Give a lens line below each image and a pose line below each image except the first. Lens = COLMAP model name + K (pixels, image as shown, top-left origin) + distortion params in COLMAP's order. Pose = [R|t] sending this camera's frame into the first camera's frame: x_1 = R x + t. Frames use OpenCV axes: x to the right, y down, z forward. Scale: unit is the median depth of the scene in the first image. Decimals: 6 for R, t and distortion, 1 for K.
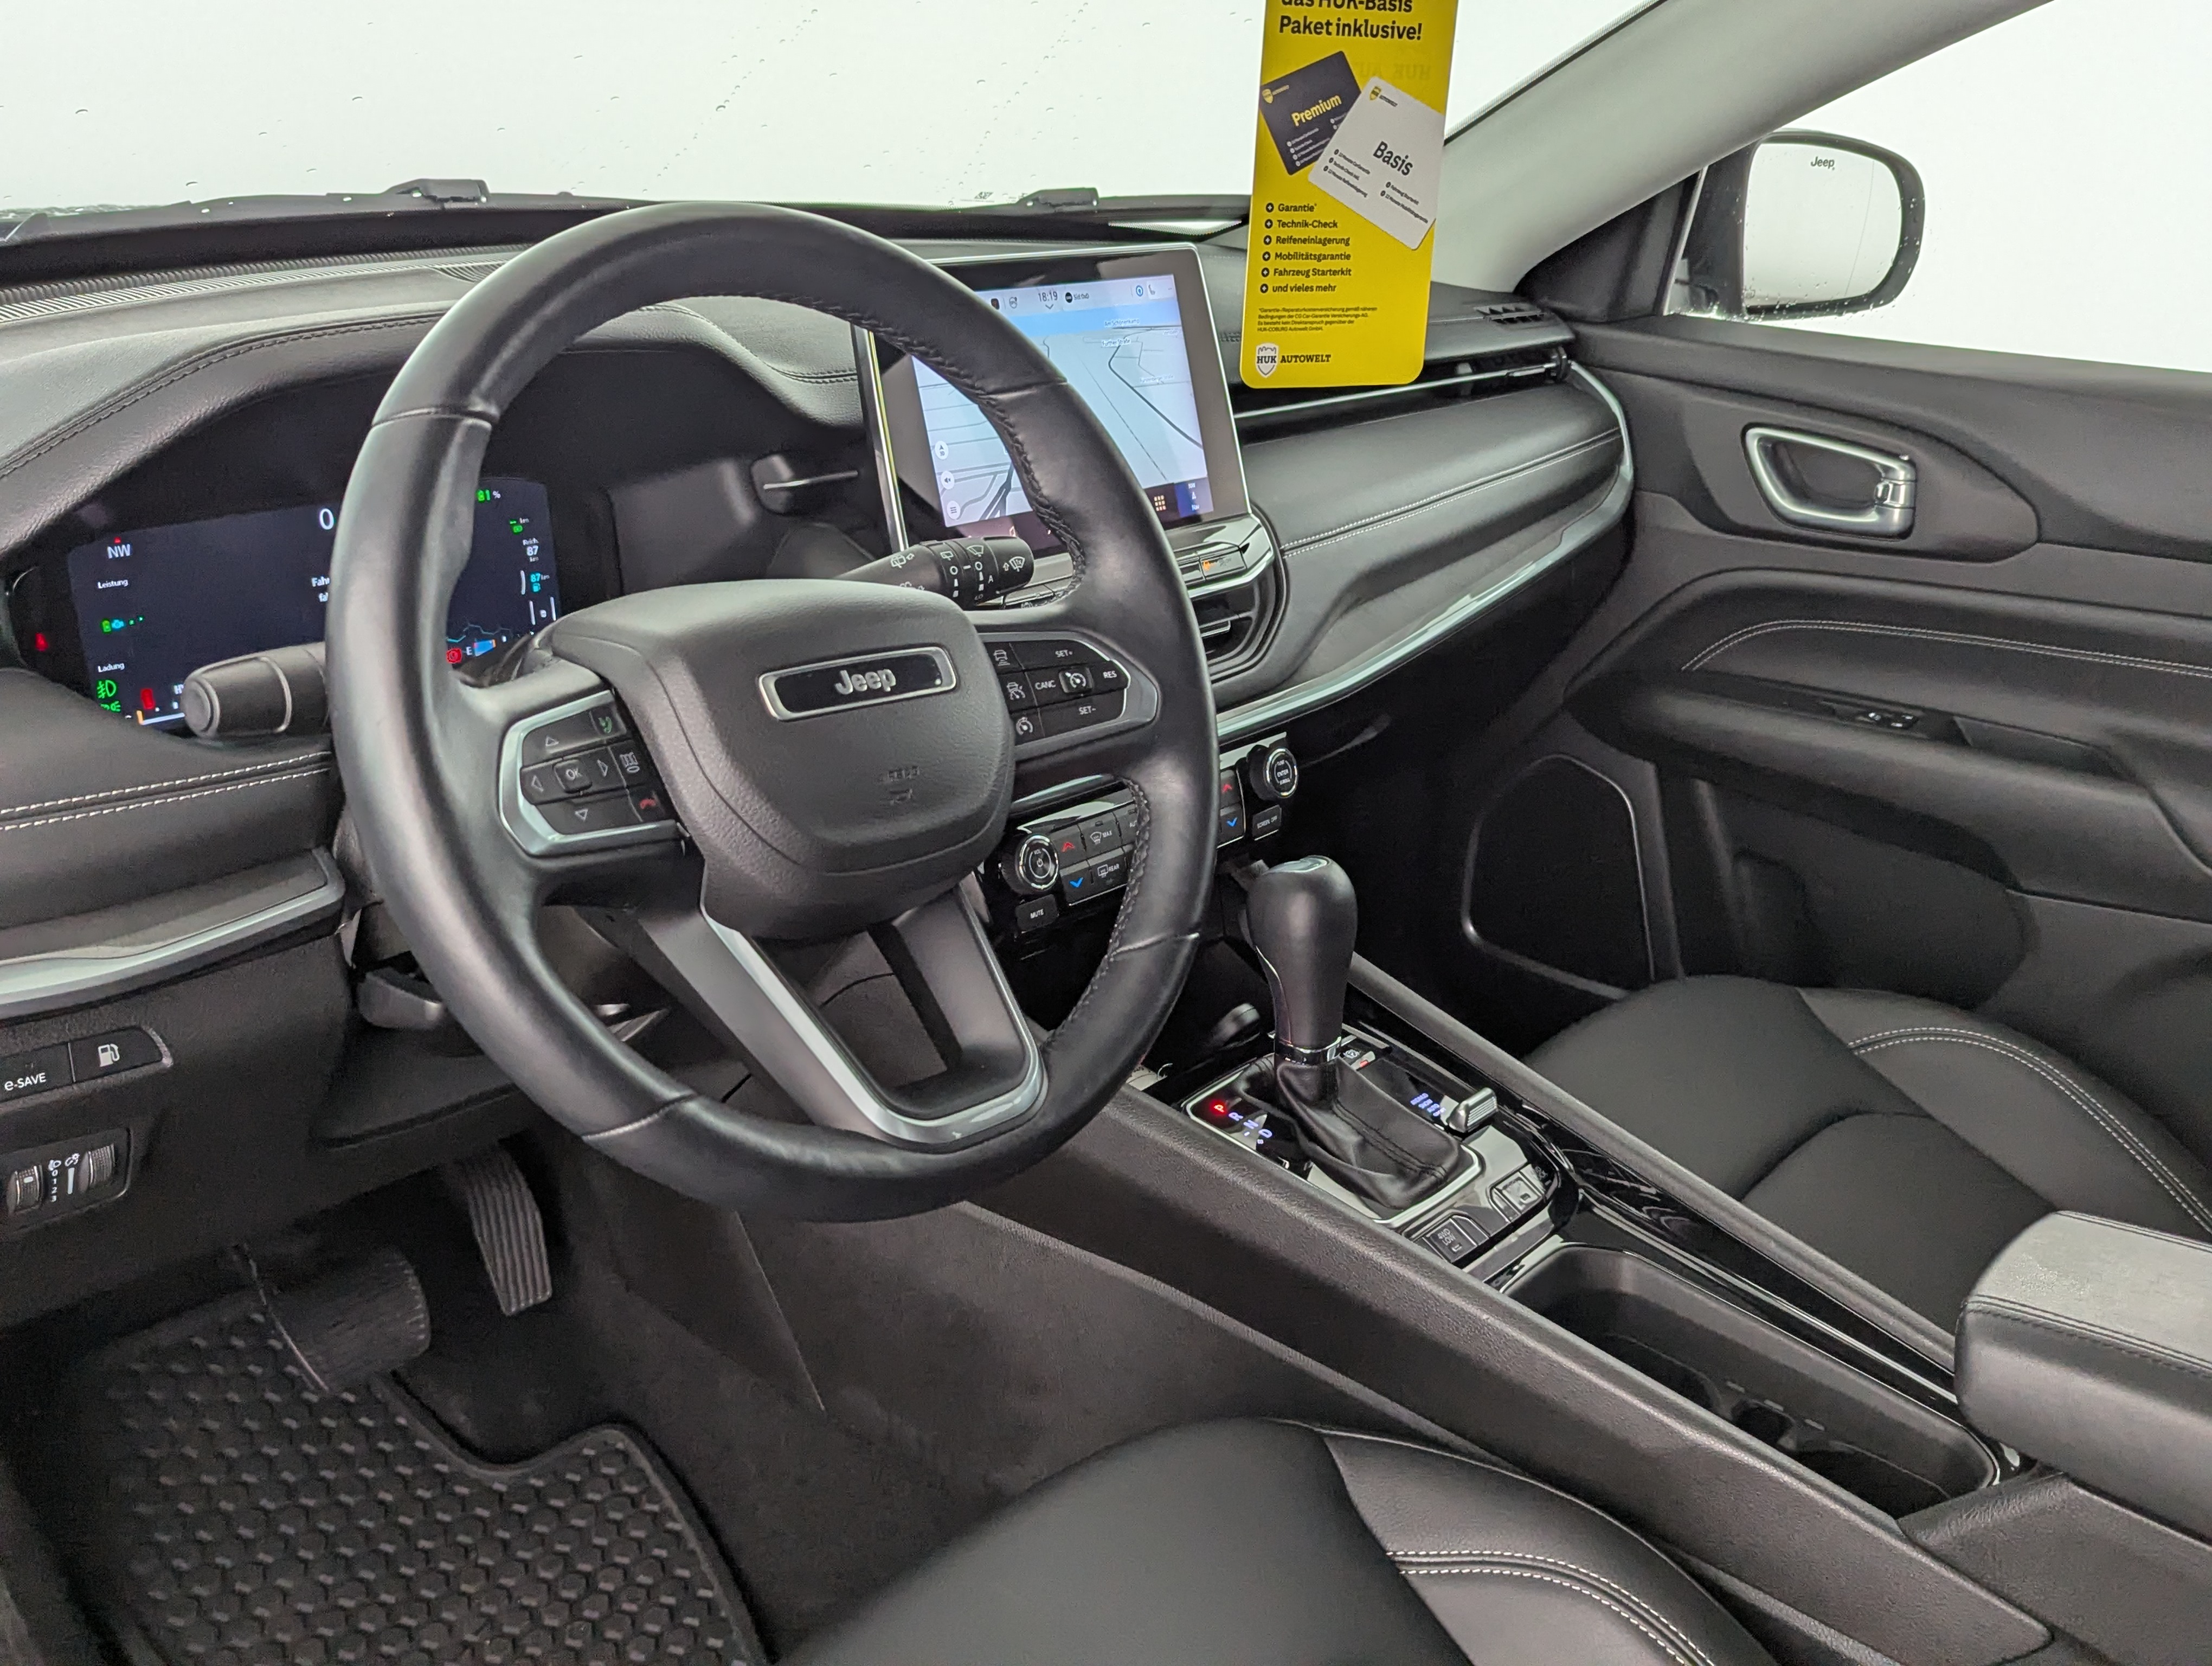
lens RADIAL K [[2101.3, 0, 1086.7], [0, 2101.3, 866.2], [0, 0, 1]] dist [0.038396, 0.000000]
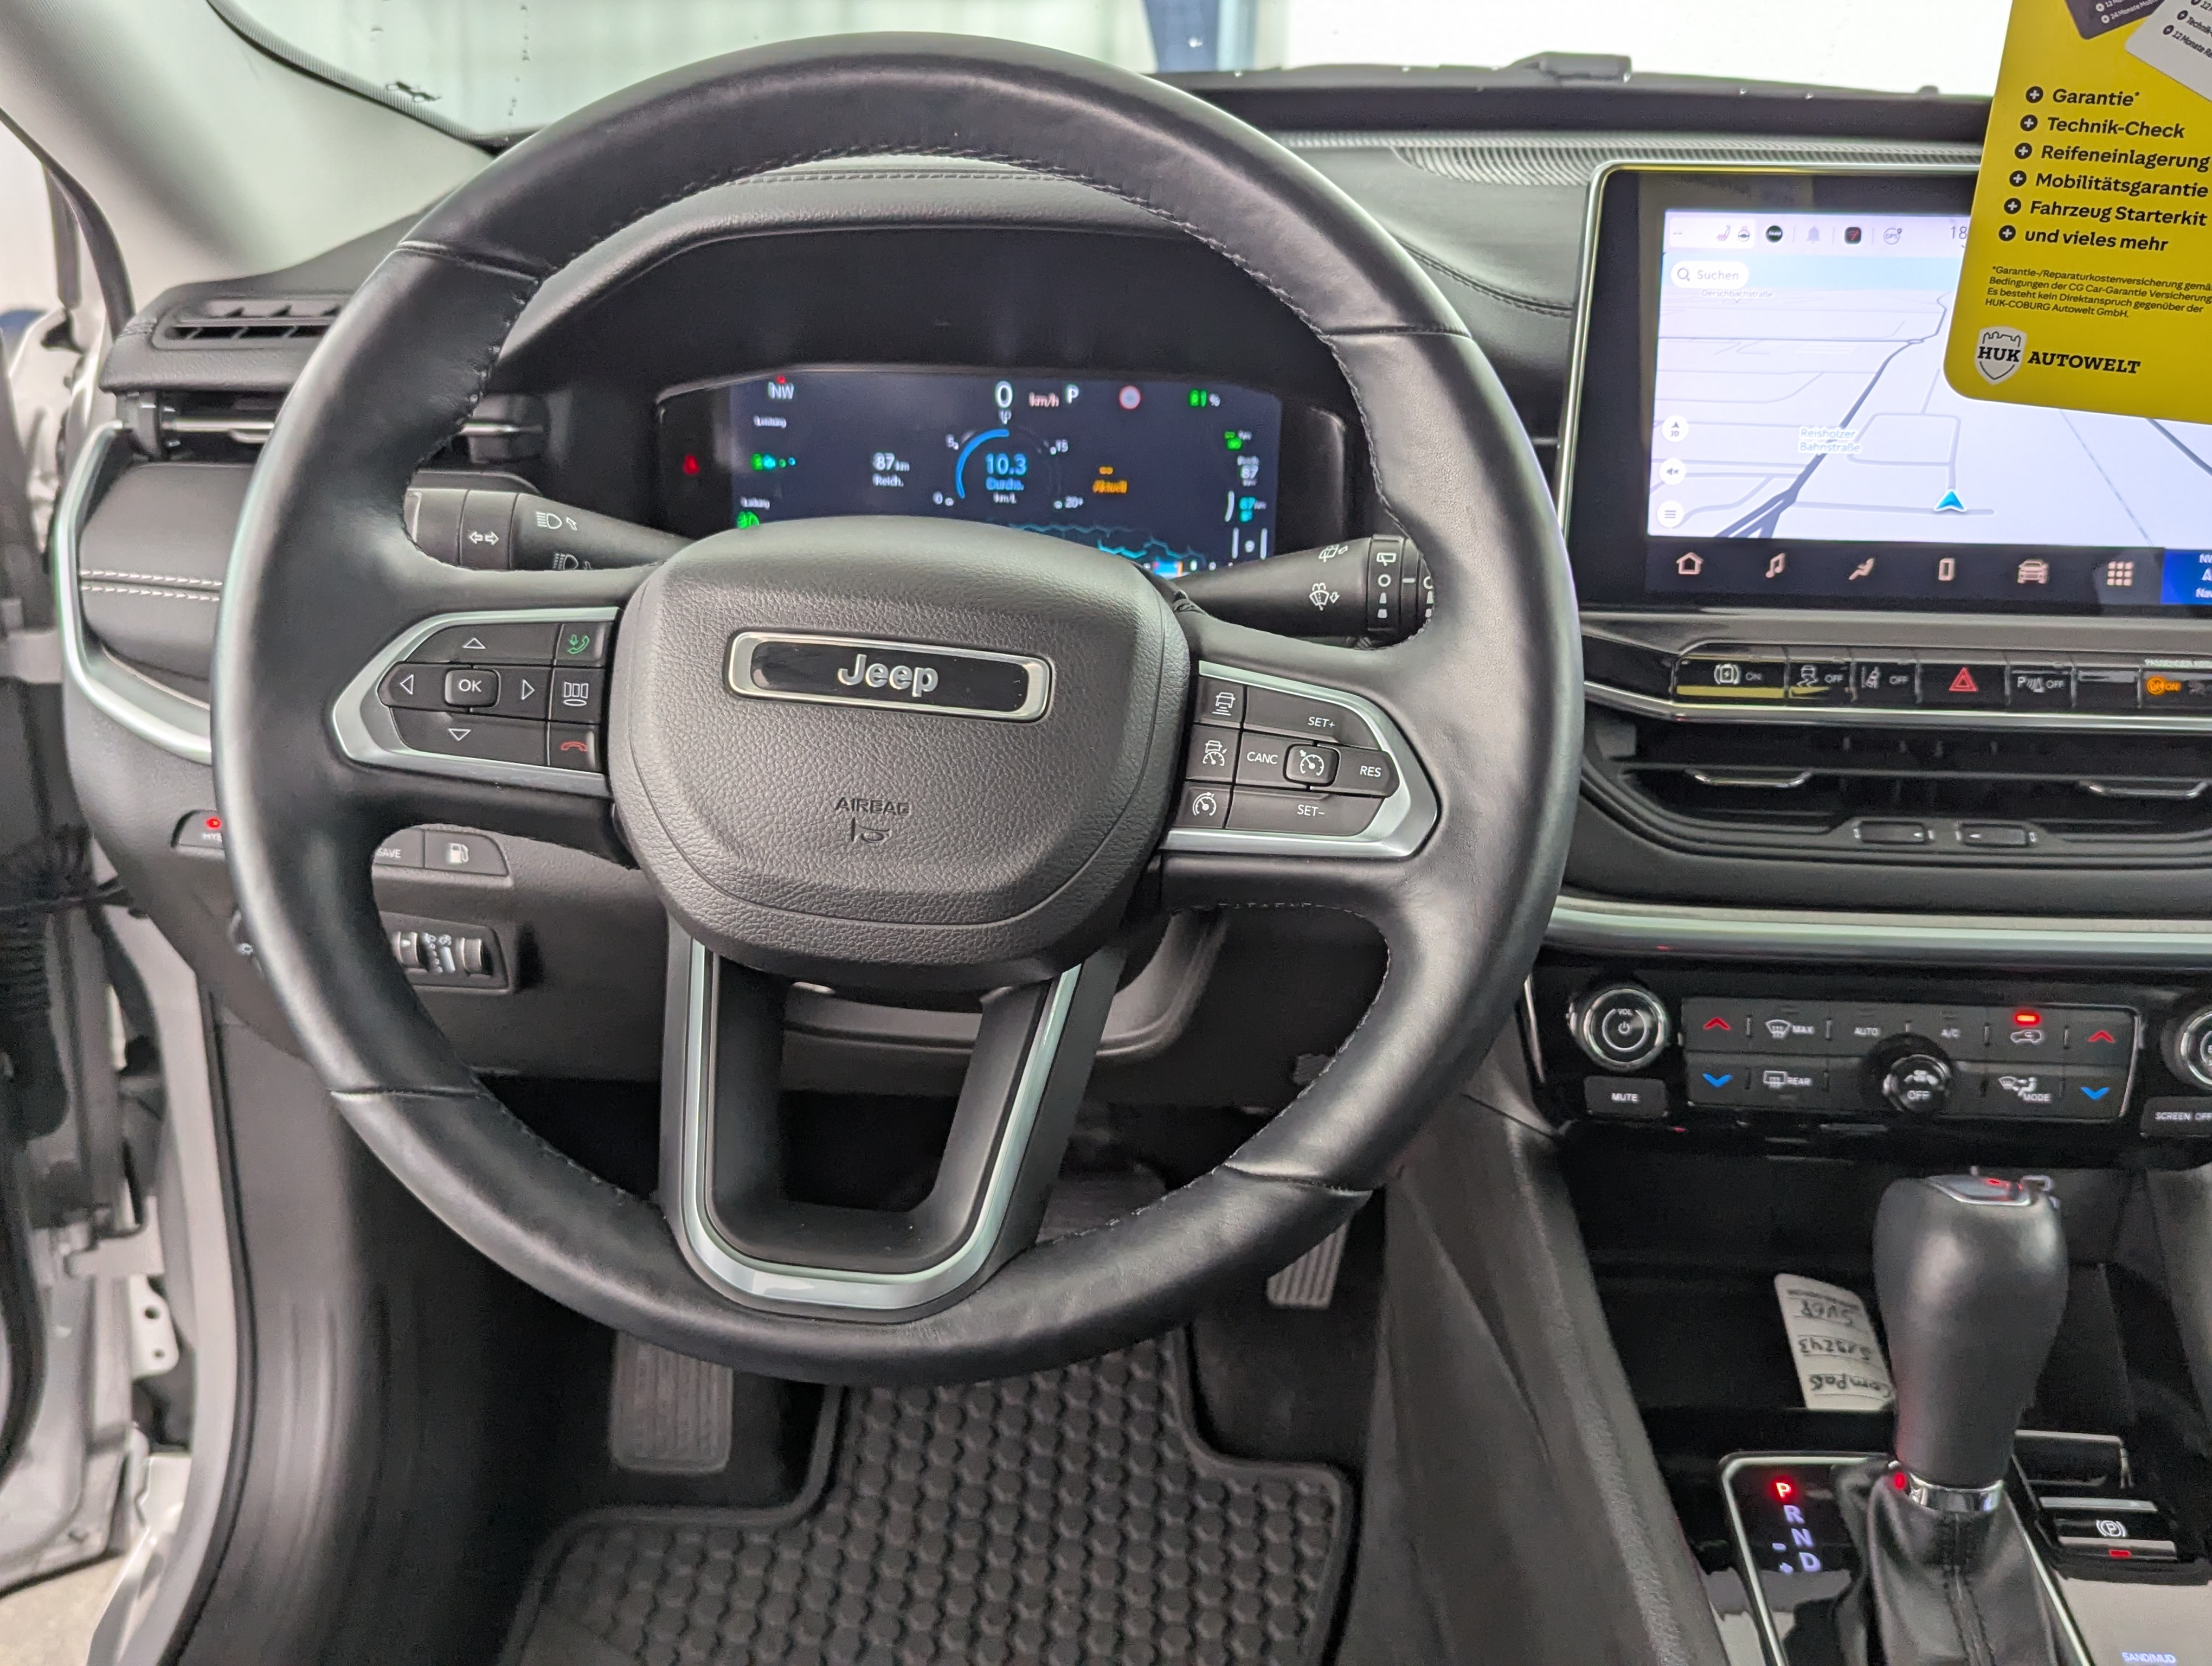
lens RADIAL K [[2101.3, 0, 1105.9], [0, 2101.3, 812.7], [0, 0, 1]] dist [0.038396, 0.000000]
pose [[0.638443, 0.287430, -0.713985, 0.388429], [-0.279231, 0.950949, 0.133137, -0.128607], [0.717231, 0.114367, 0.687386, 0.430350]]
